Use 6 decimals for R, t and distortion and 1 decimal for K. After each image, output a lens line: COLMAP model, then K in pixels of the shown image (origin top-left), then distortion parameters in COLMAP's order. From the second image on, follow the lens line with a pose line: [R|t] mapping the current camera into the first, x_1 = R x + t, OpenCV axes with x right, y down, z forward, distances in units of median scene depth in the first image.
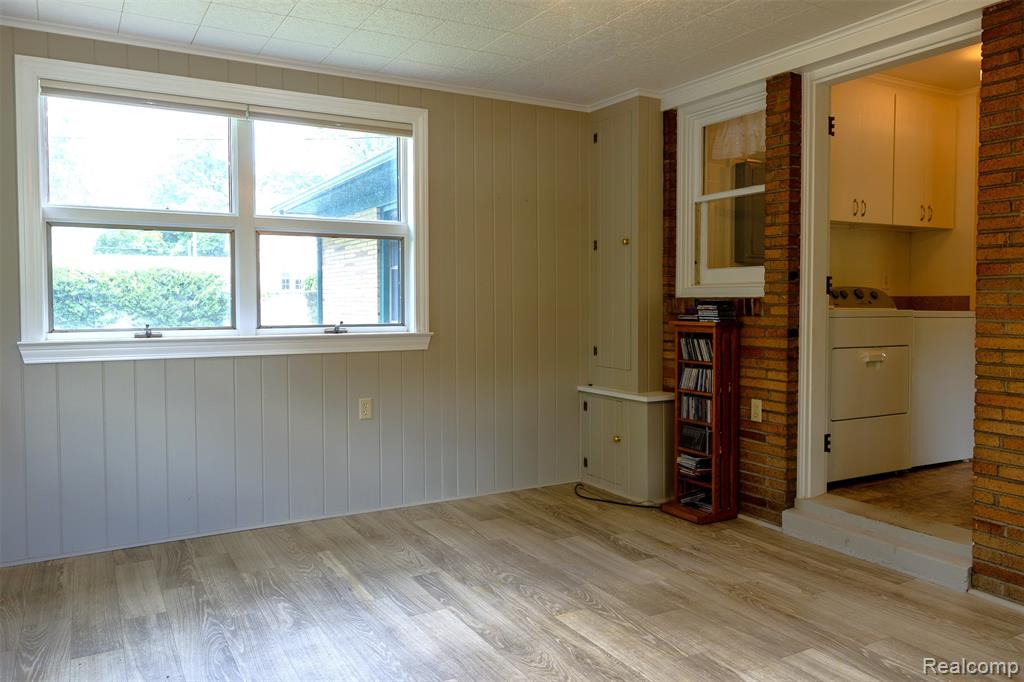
lens RADIAL K [[761.7, 0, 533.6], [0, 761.7, 309.3], [0, 0, 1]] dist [0.010703, 0.001168]
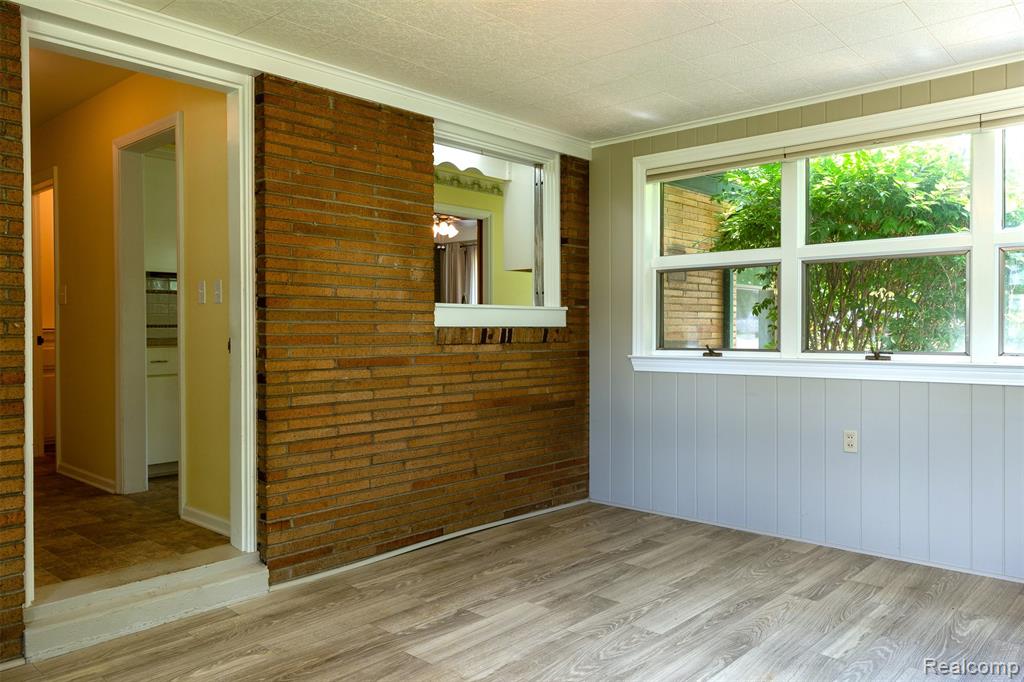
lens RADIAL K [[758.9, 0, 510.8], [0, 758.9, 356.4], [0, 0, 1]] dist [0.024932, 0.002410]
pose [[-0.296673, -0.035533, 0.954318, -0.813224], [0.011686, 0.999098, 0.040833, -0.017702], [-0.954908, 0.023266, -0.295990, 1.369786]]
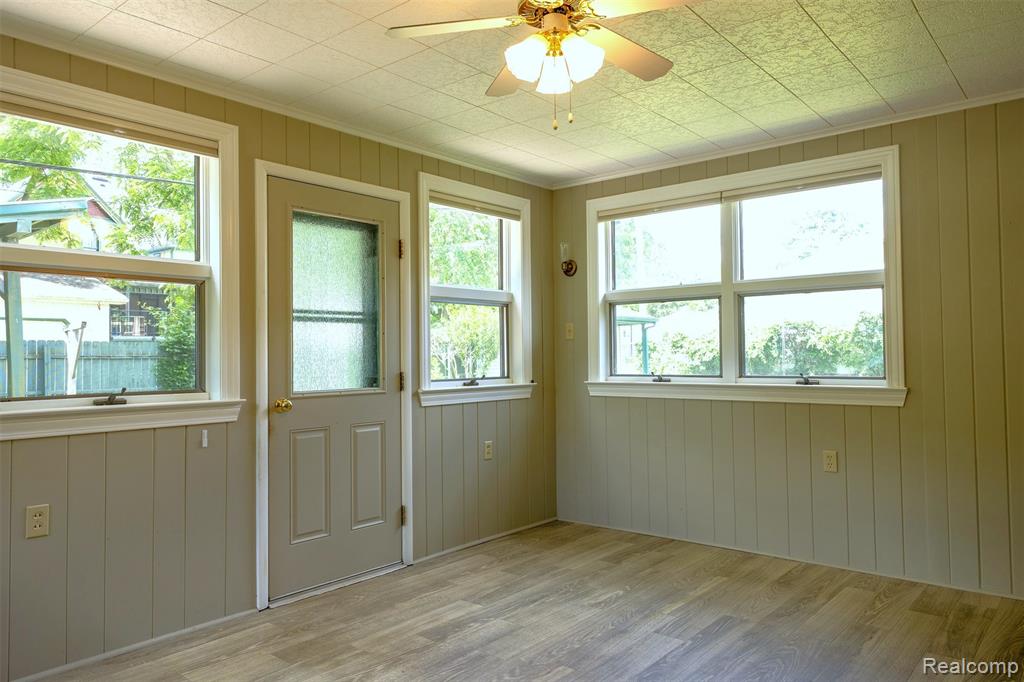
lens RADIAL K [[716.4, 0, 511.0], [0, 716.4, 317.1], [0, 0, 1]] dist [-0.000662, 0.003008]
pose [[0.333182, -0.052609, -0.941394, 0.569356], [-0.001182, 0.998418, -0.056214, -0.005351], [0.942862, 0.019842, 0.332592, 0.308419]]
